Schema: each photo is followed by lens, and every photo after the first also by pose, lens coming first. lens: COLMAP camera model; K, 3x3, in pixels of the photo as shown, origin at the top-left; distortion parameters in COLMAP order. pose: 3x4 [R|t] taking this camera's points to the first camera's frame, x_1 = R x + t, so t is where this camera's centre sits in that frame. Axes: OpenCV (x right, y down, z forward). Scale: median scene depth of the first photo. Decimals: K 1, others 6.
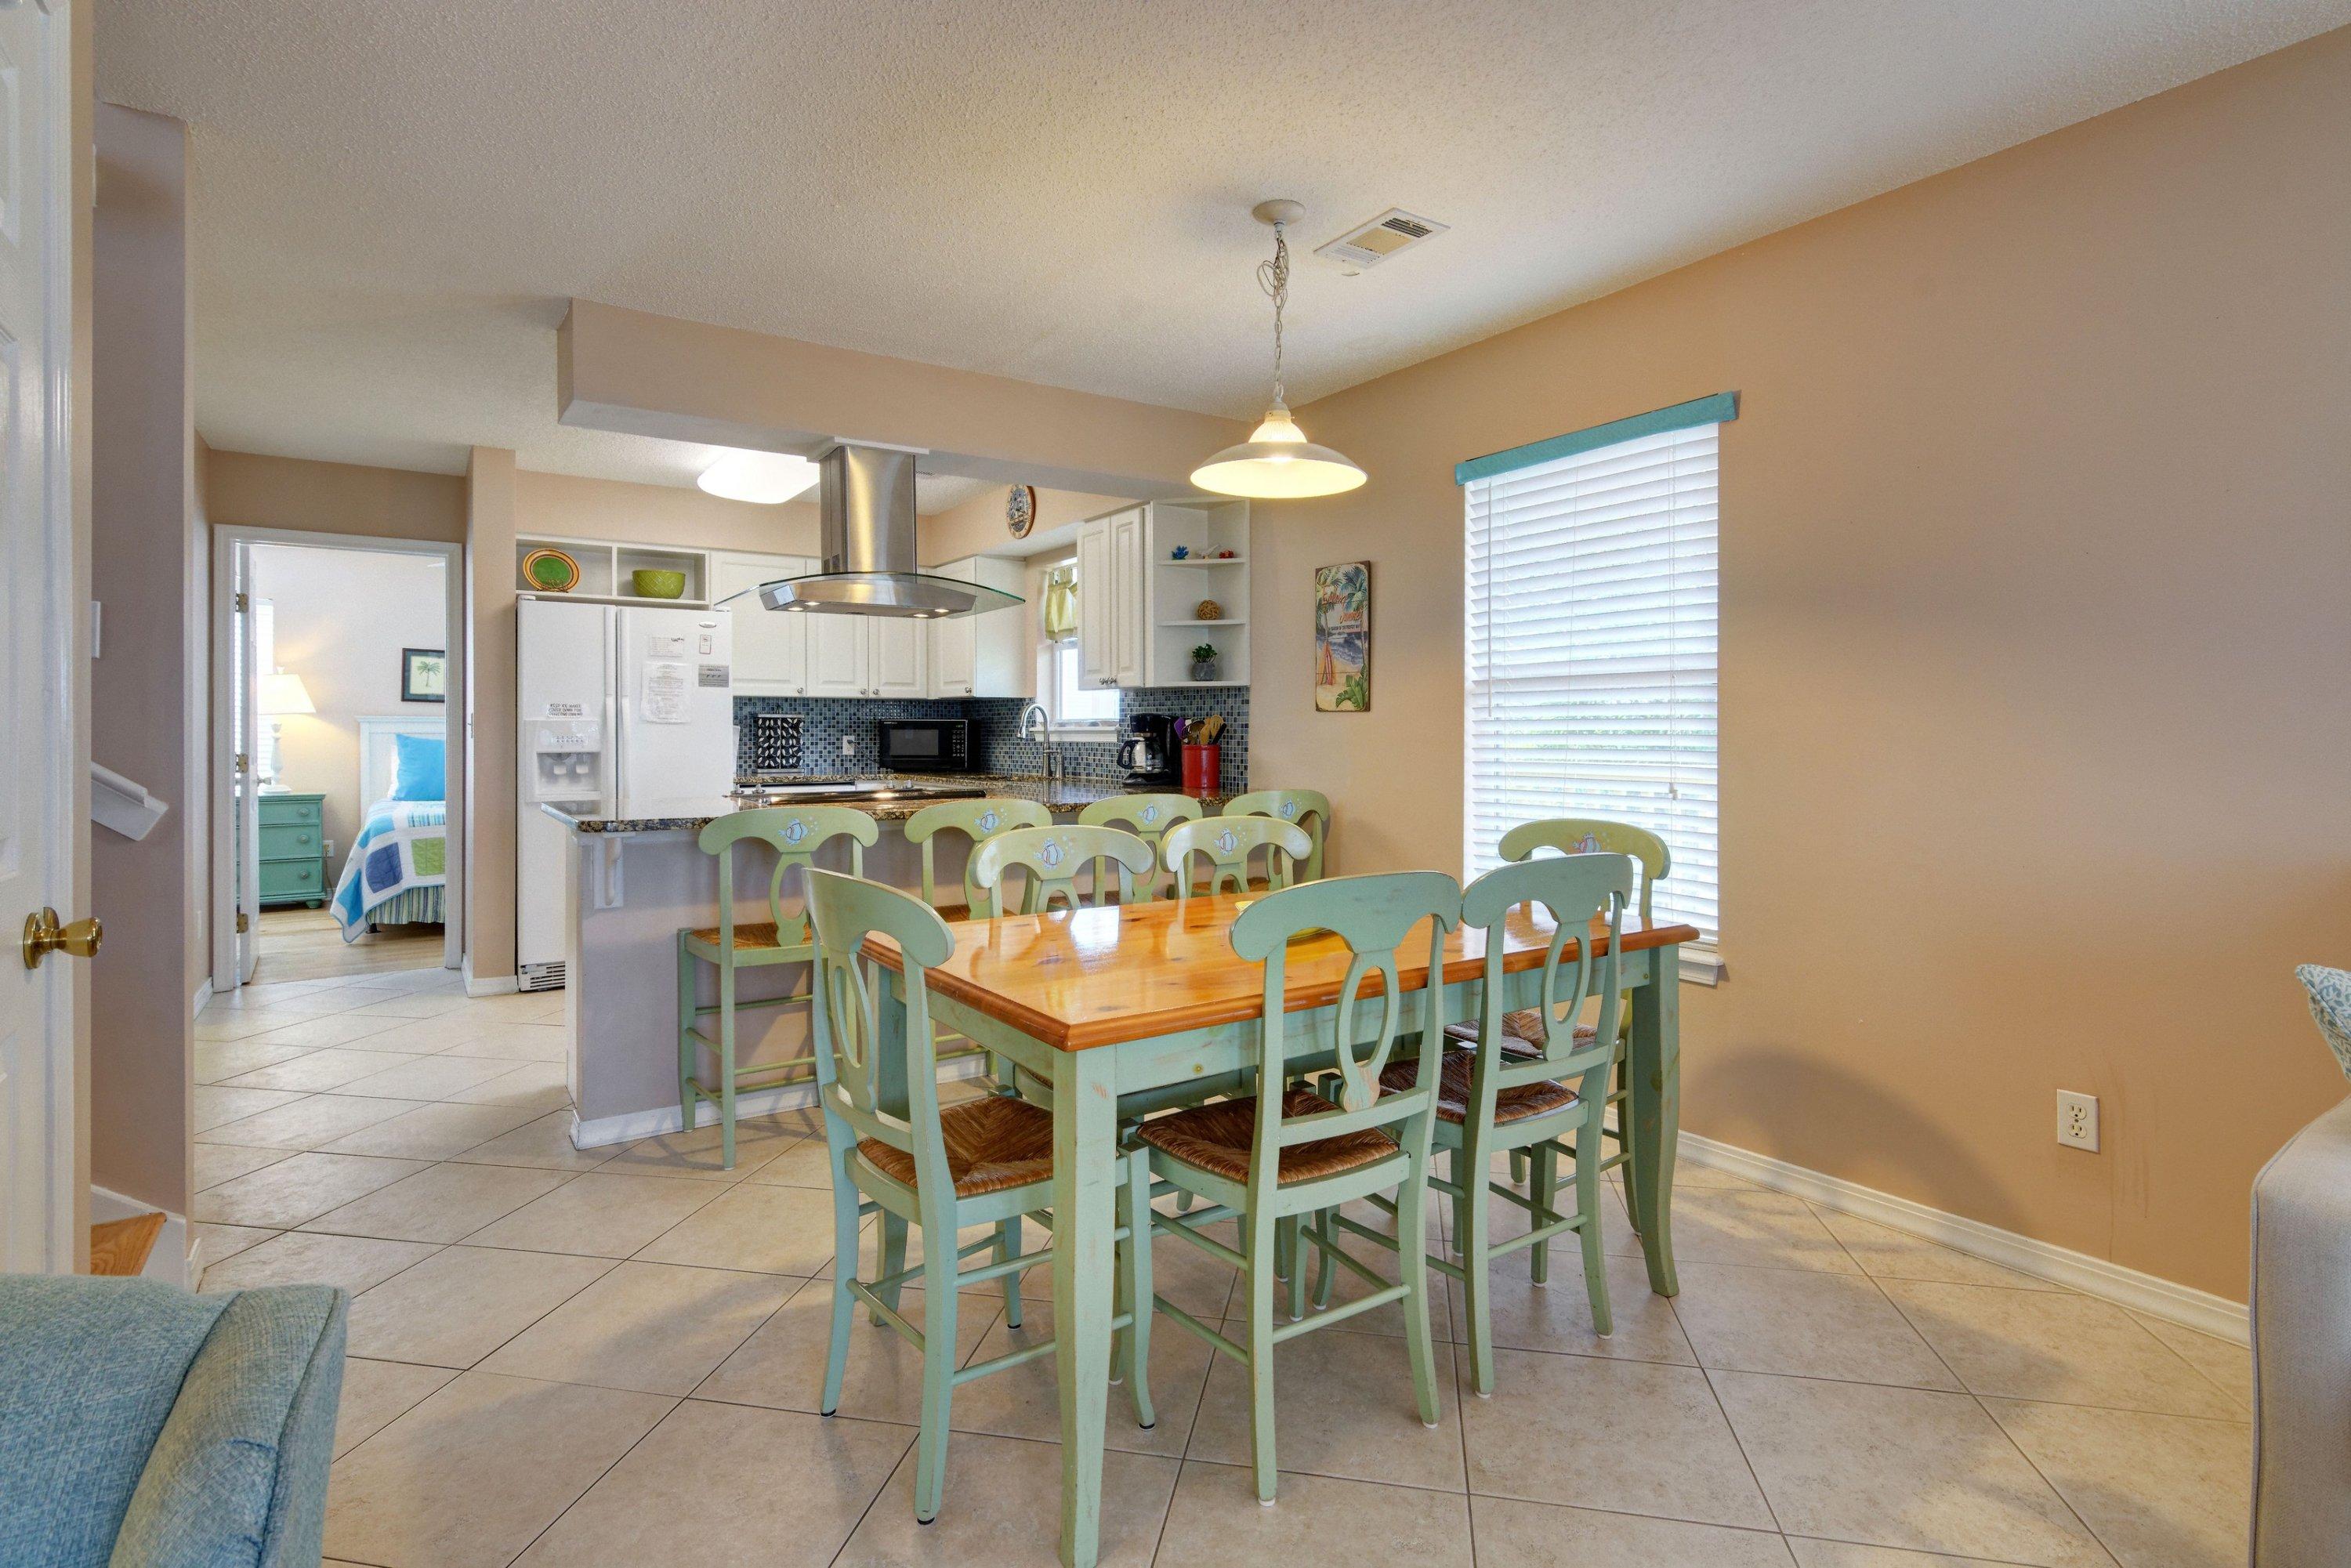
lens RADIAL K [[1140.6, 0, 1174.7], [0, 1140.6, 737.4], [0, 0, 1]] dist [0.004592, 0.000146]
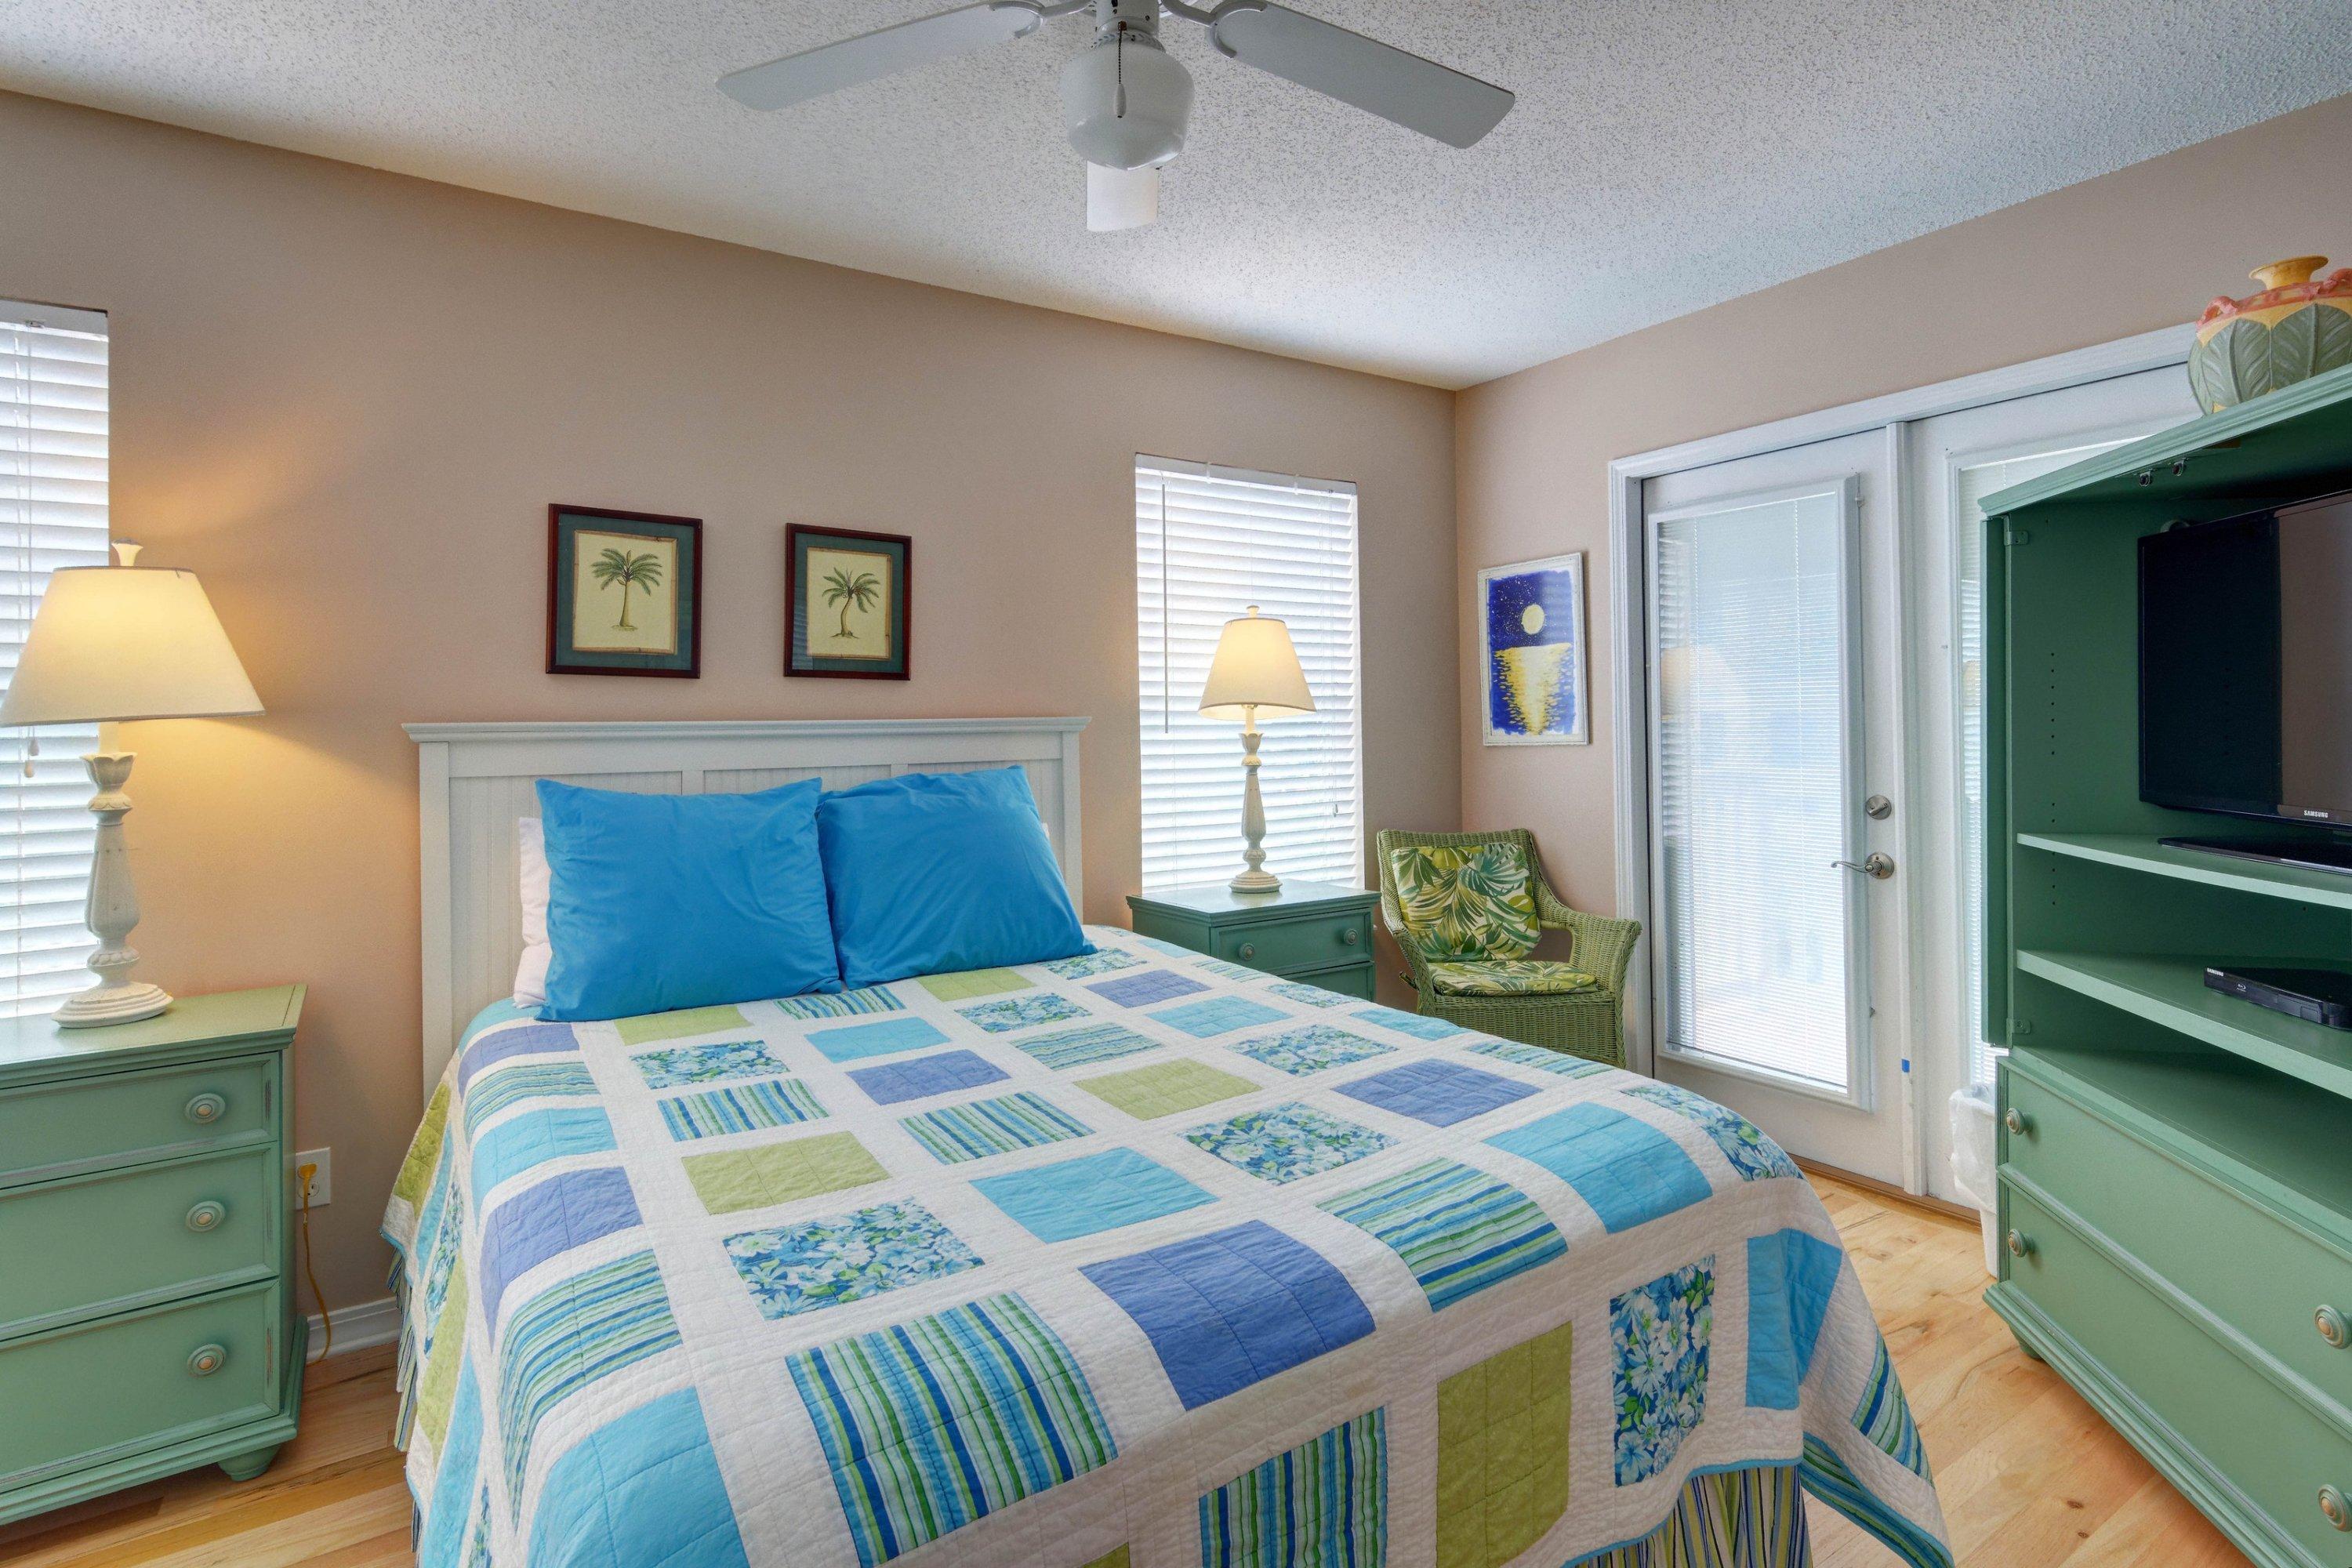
lens RADIAL K [[1152.9, 0, 1209.1], [0, 1152.9, 729.9], [0, 0, 1]] dist [0.005779, -0.000886]
pose [[0.999926, -0.012182, -0.000547, -0.758810], [0.012179, 0.999913, -0.005141, -0.018921], [0.000610, 0.005133, 0.999987, 1.048145]]
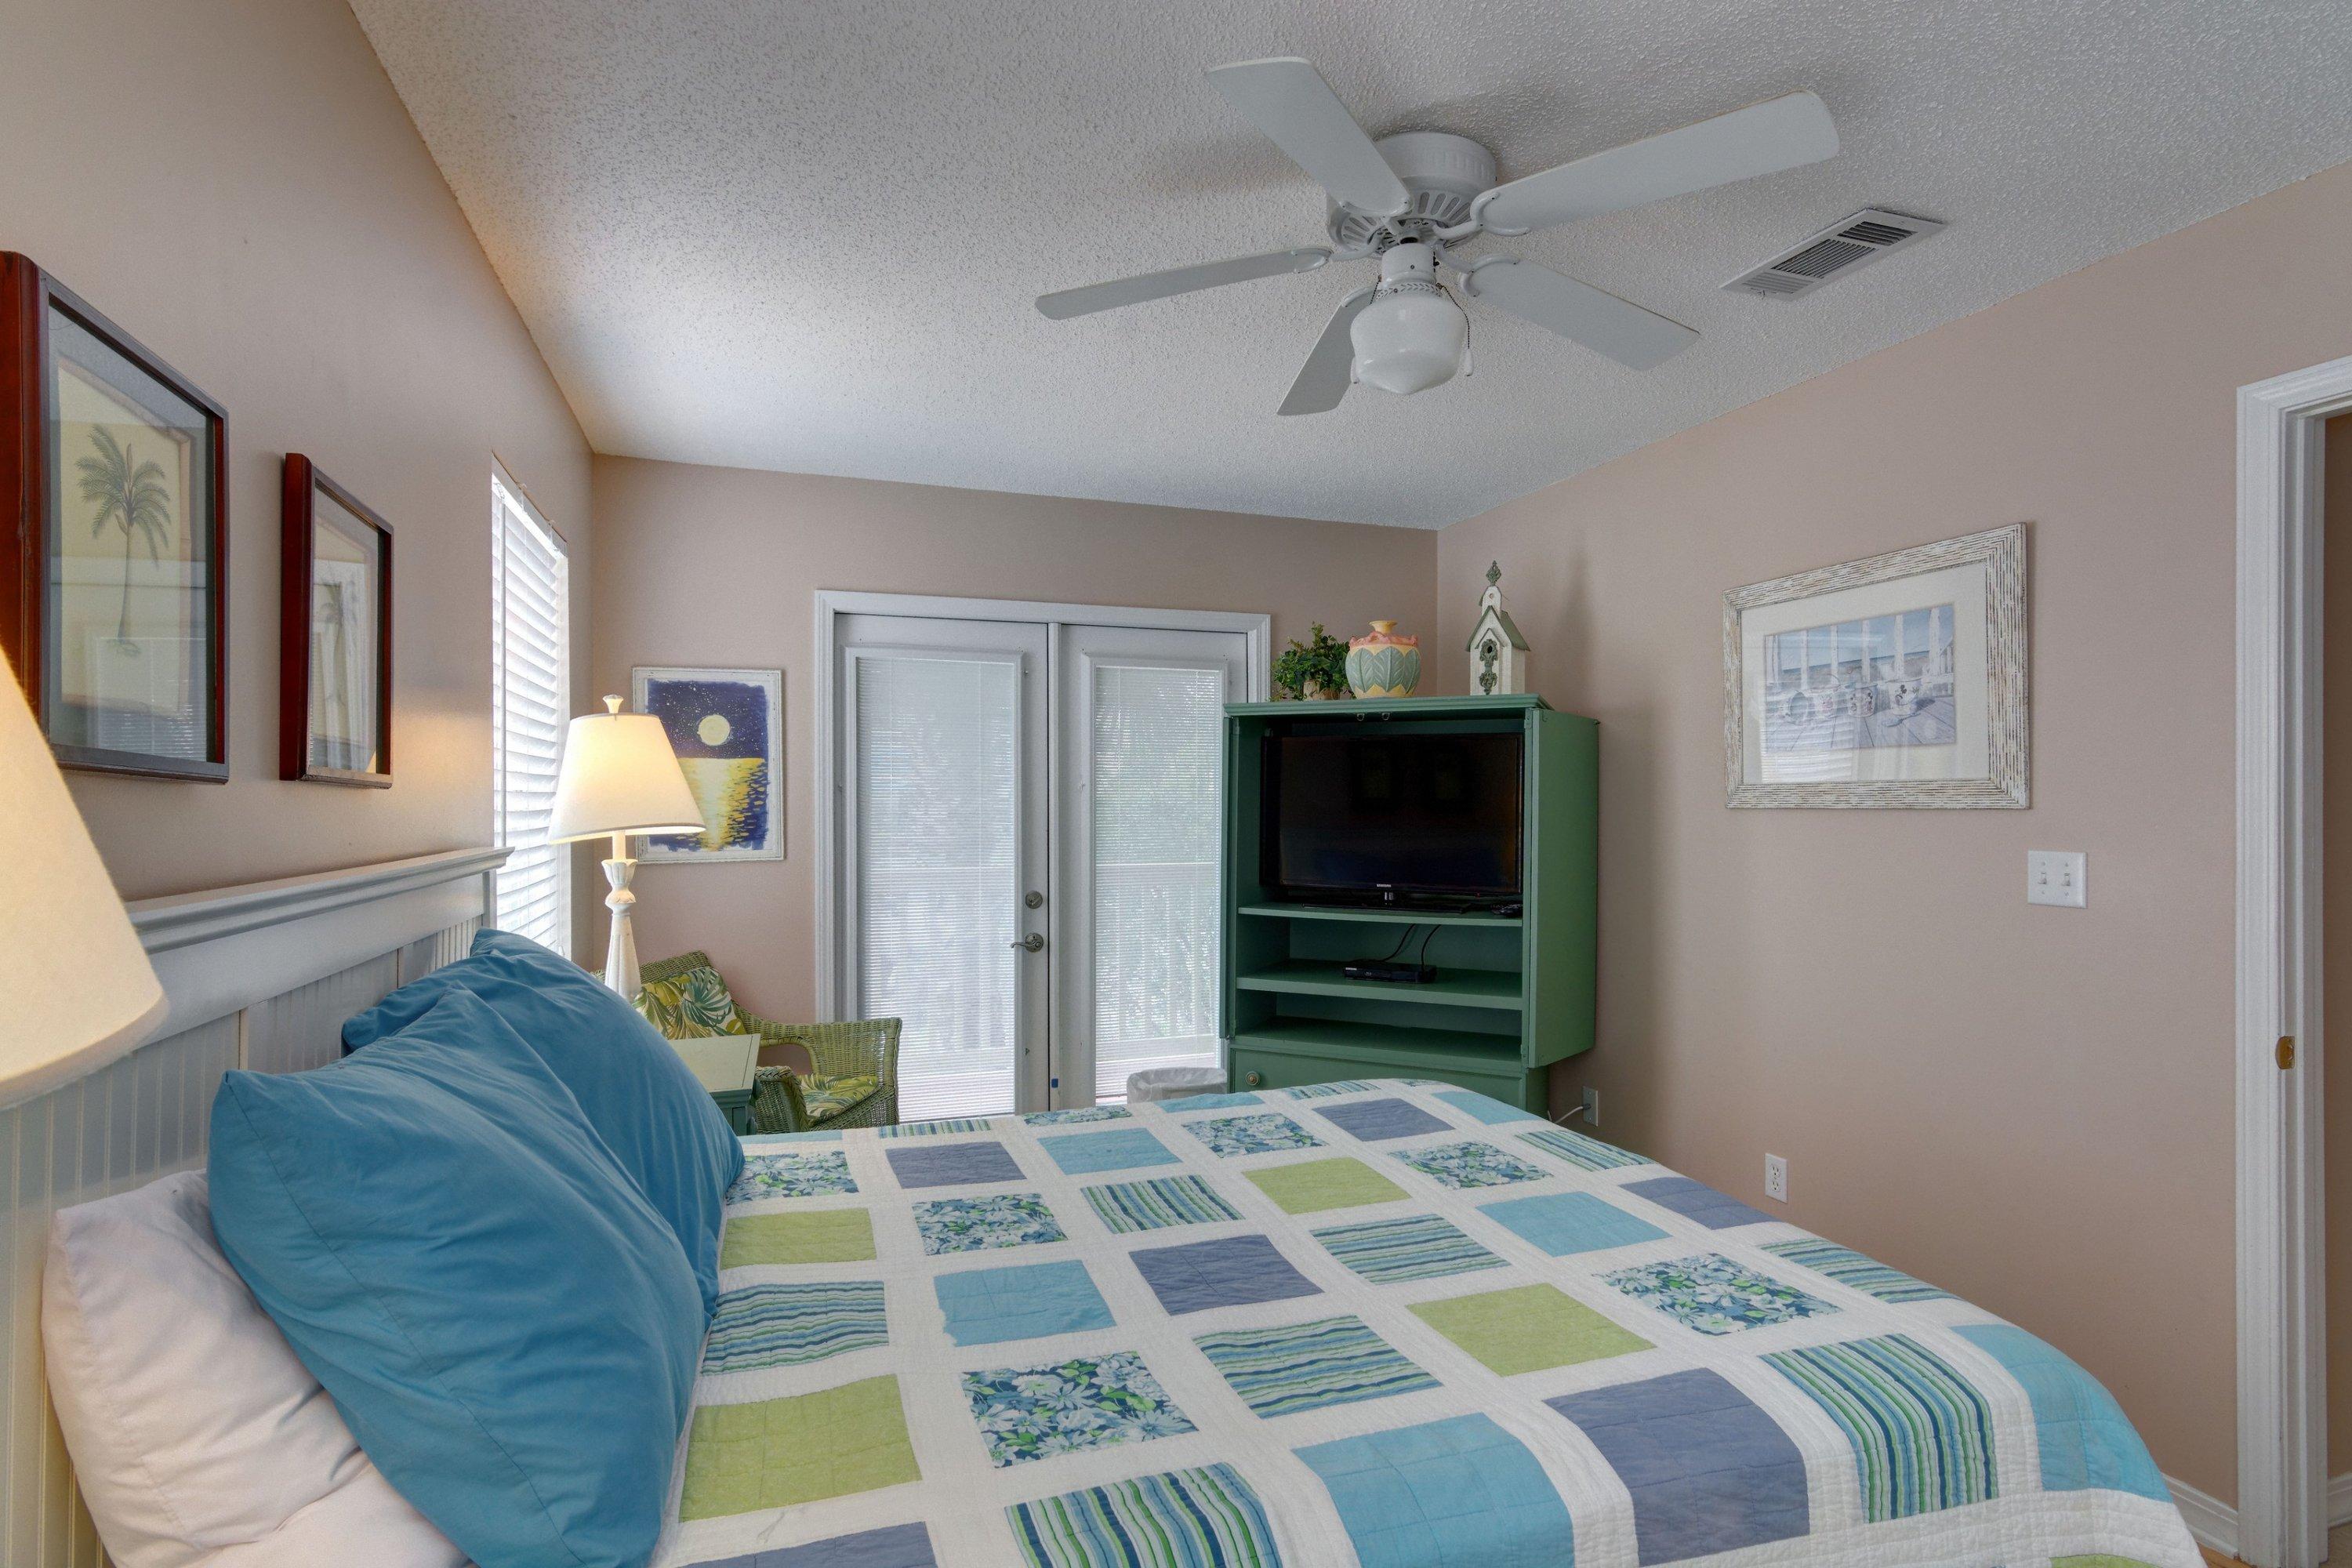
lens RADIAL K [[1132.6, 0, 1167.6], [0, 1132.6, 809.0], [0, 0, 1]] dist [0.004966, -0.000420]
pose [[0.259117, -0.003605, 0.965839, -1.145424], [0.007567, 0.999970, 0.001703, -0.041566], [-0.965816, 0.006867, 0.259137, 1.336084]]
